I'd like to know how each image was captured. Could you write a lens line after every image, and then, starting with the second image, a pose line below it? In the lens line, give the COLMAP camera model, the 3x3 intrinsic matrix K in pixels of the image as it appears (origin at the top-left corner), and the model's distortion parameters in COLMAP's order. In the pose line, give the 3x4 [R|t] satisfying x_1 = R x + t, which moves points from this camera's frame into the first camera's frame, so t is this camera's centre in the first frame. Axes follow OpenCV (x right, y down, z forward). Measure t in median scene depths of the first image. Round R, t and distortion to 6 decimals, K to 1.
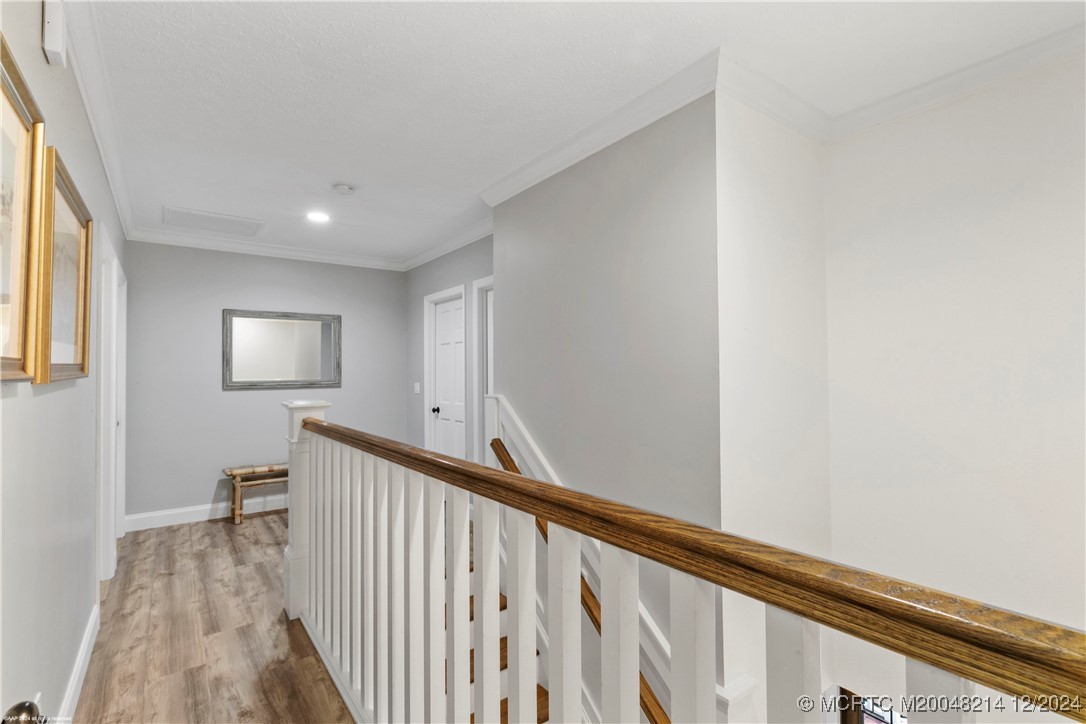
lens RADIAL K [[510.8, 0, 543.0], [0, 510.8, 362.0], [0, 0, 1]] dist [-0.000659, -0.000064]
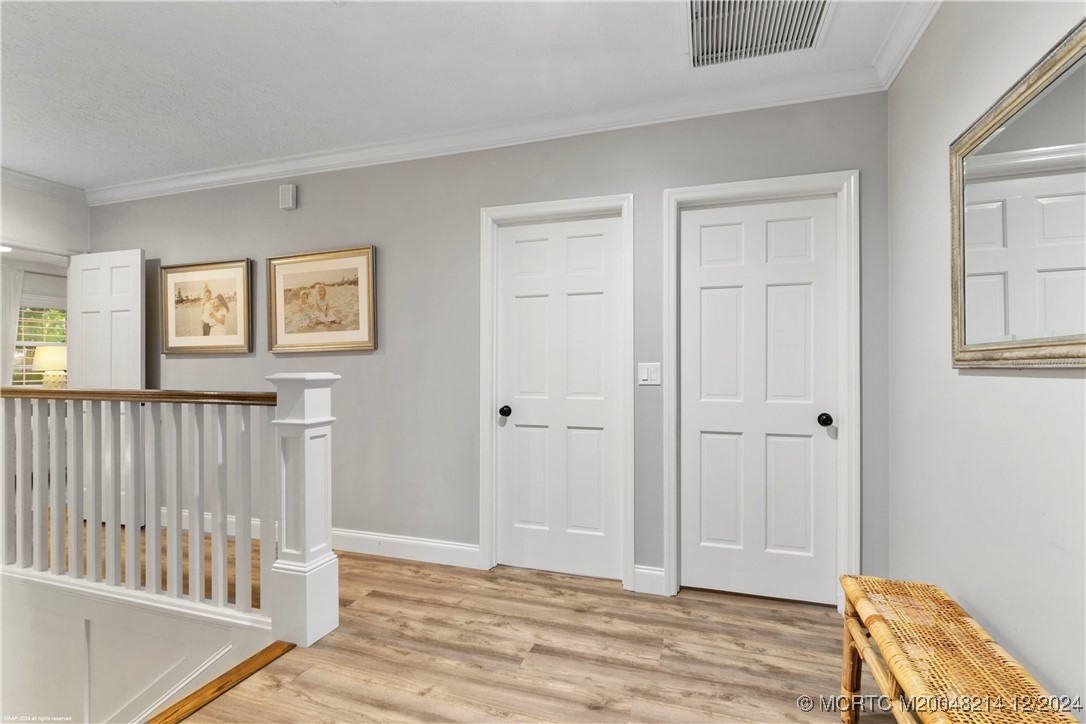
lens RADIAL K [[510.8, 0, 543.0], [0, 510.8, 362.0], [0, 0, 1]] dist [-0.000659, -0.000064]
pose [[-0.816834, 0.002374, -0.576868, -0.270303], [0.019804, 0.999517, -0.023929, 0.076710], [0.576533, -0.030970, -0.816487, 1.641747]]
